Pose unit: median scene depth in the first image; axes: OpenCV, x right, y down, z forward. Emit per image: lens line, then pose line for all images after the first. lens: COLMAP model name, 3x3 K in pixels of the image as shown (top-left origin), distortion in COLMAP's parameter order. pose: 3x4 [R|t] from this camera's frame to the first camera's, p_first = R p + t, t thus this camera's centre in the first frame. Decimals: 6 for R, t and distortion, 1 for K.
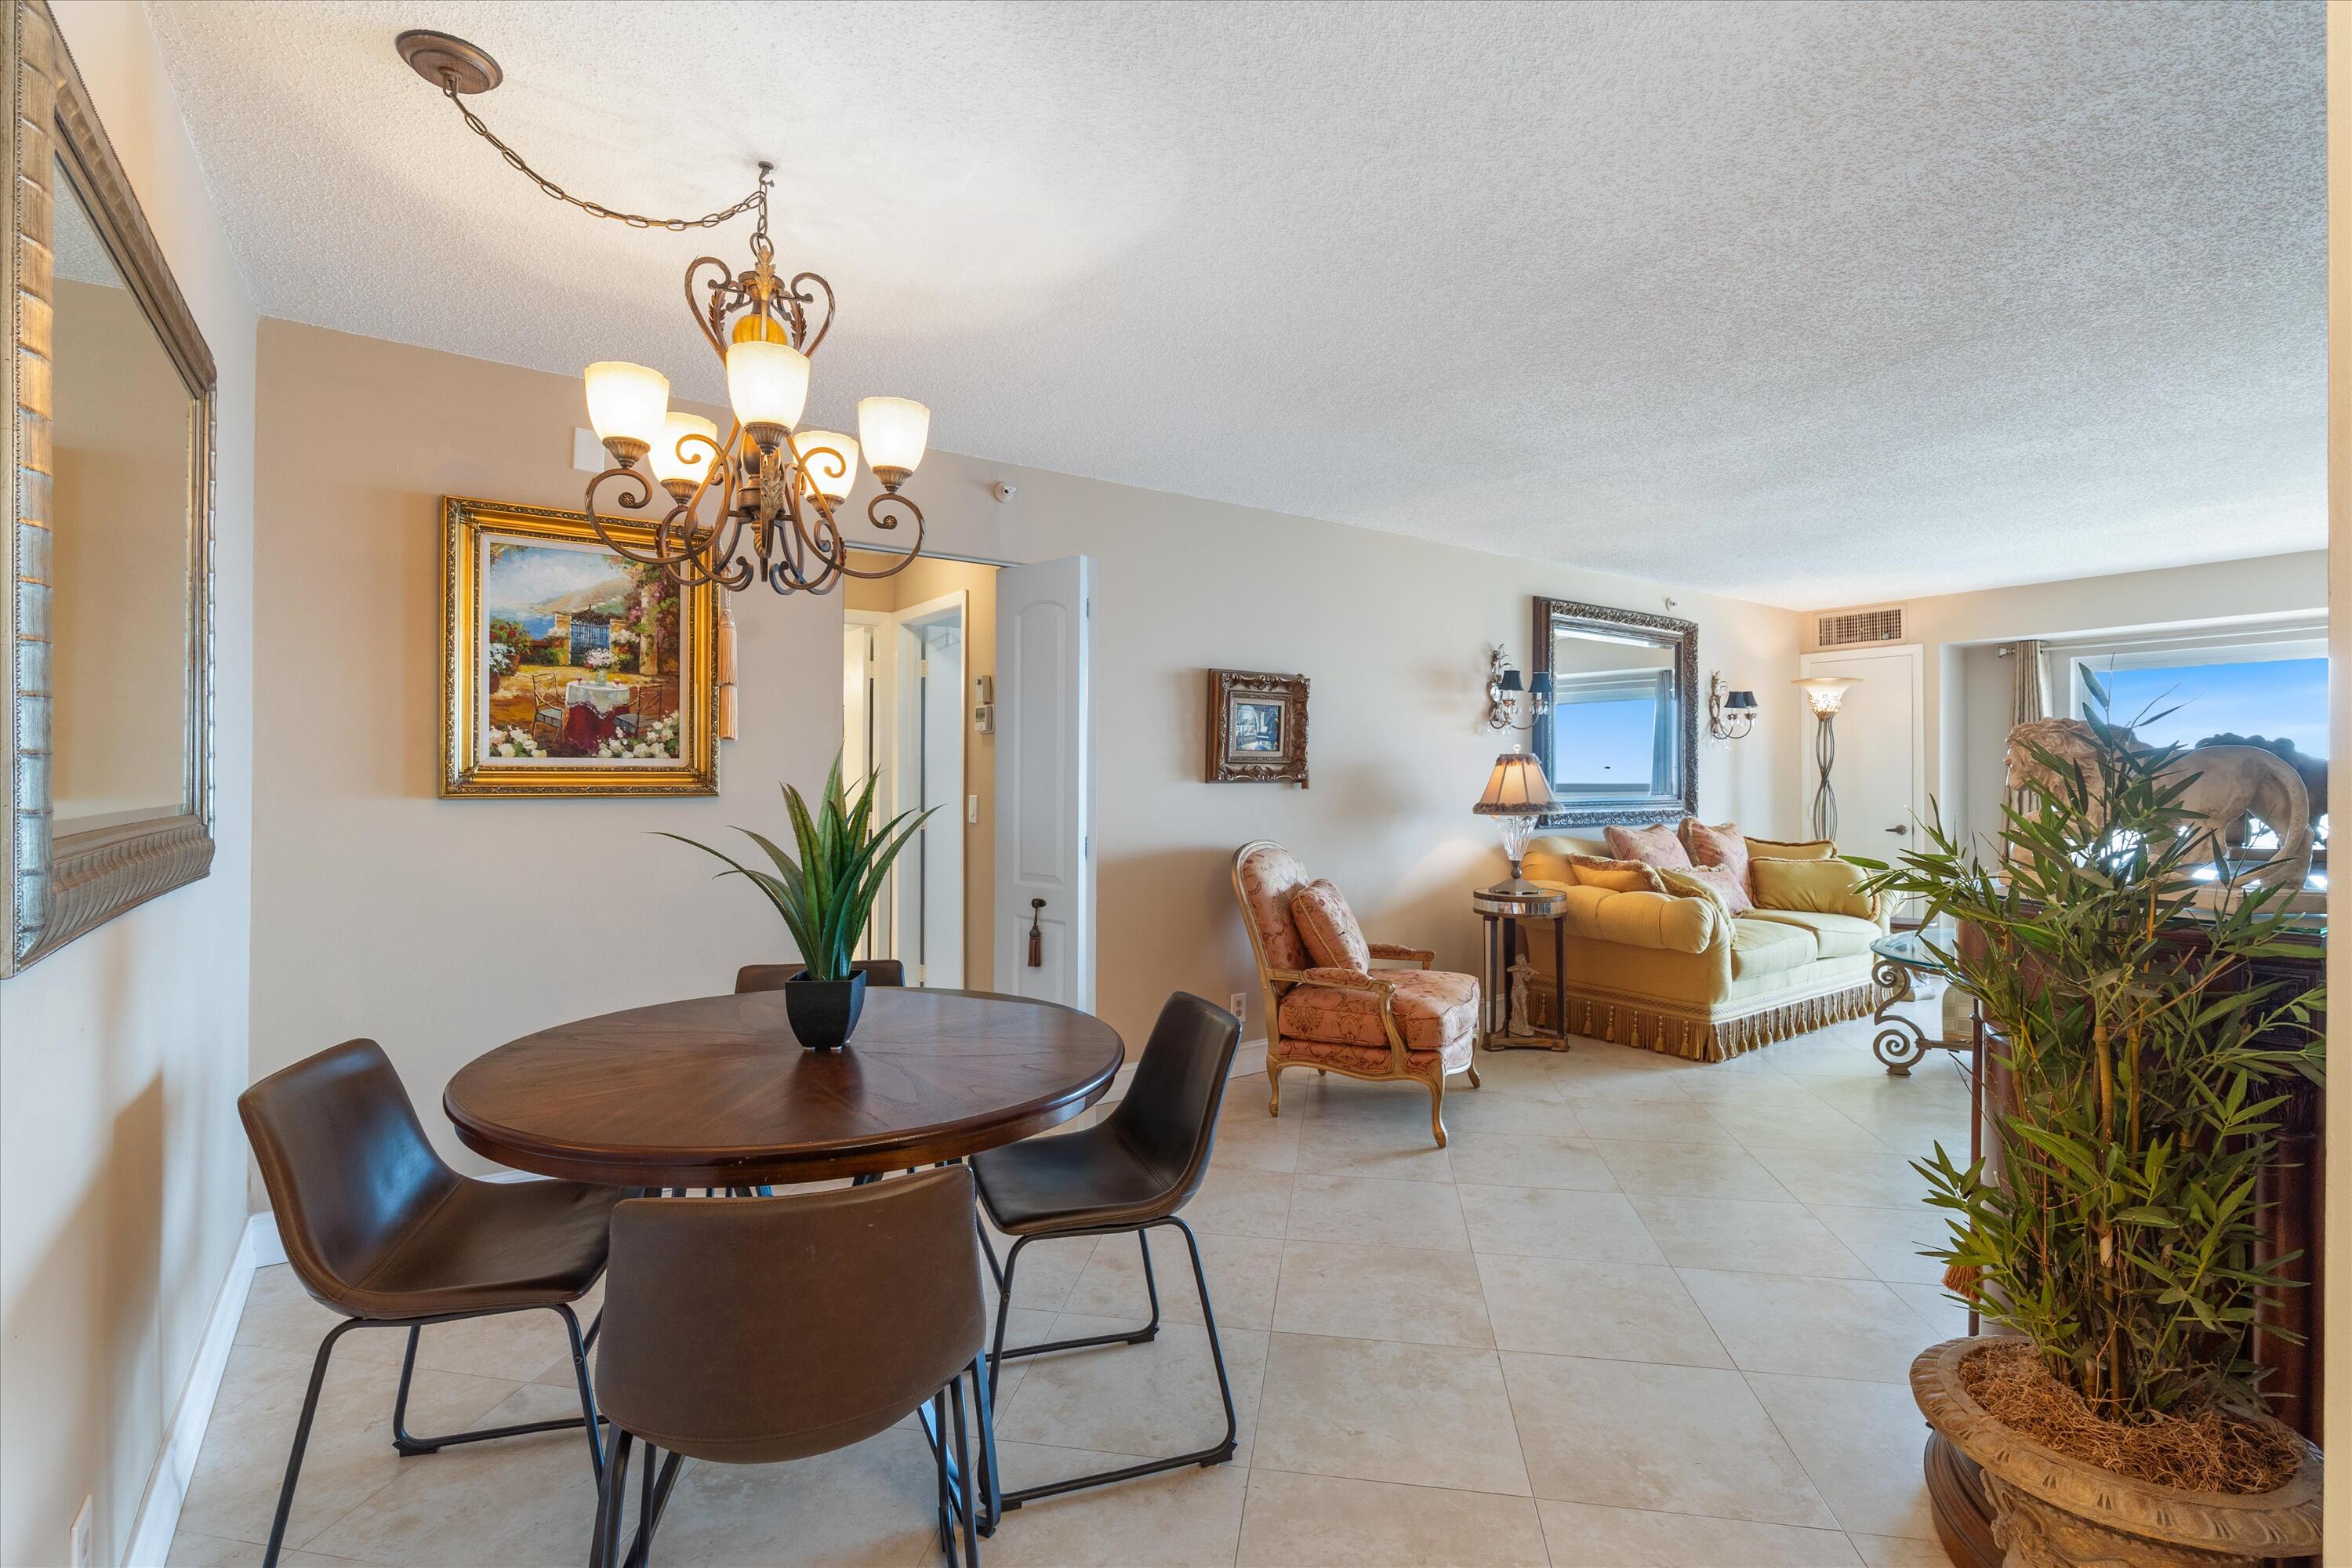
lens RADIAL K [[1067.9, 0, 1190.8], [0, 1067.9, 773.6], [0, 0, 1]] dist [0.003227, 0.000193]
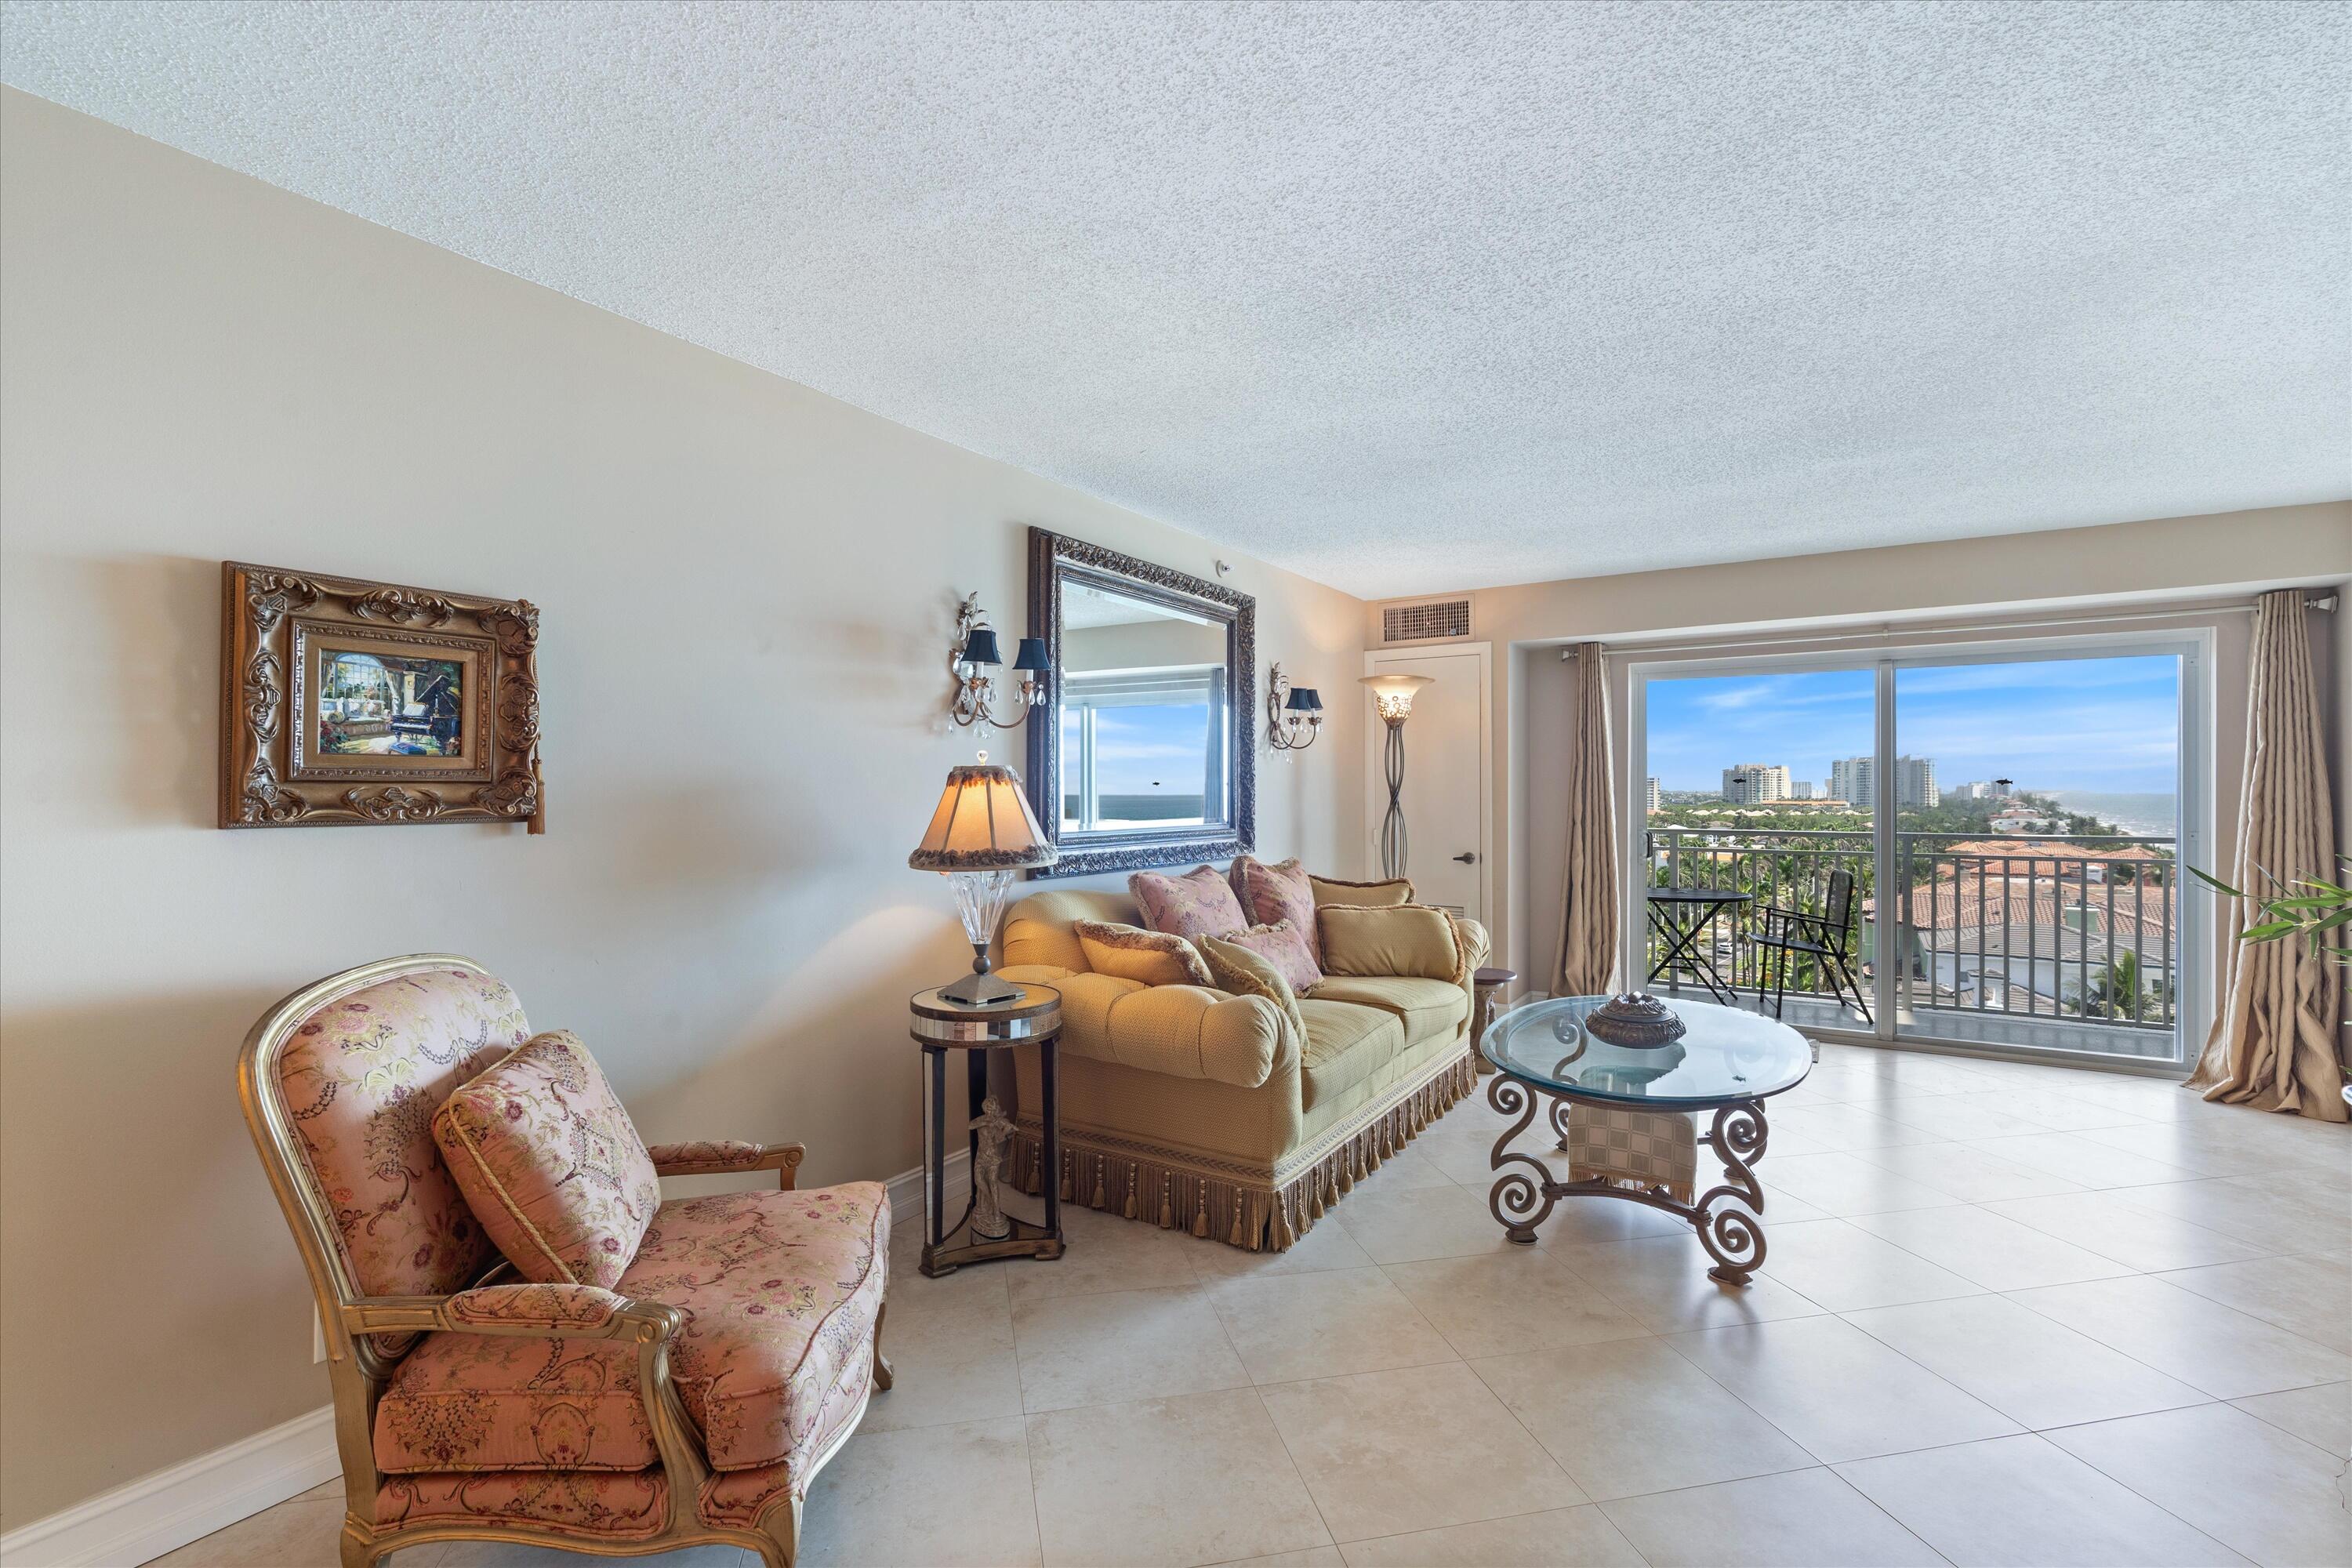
lens RADIAL K [[1067.9, 0, 1173.0], [0, 1067.9, 786.5], [0, 0, 1]] dist [0.003227, 0.000193]
pose [[0.932742, -0.000018, 0.360546, 0.182680], [-0.000101, 1.000000, 0.000311, -0.007020], [-0.360546, -0.000326, 0.932742, 0.389379]]
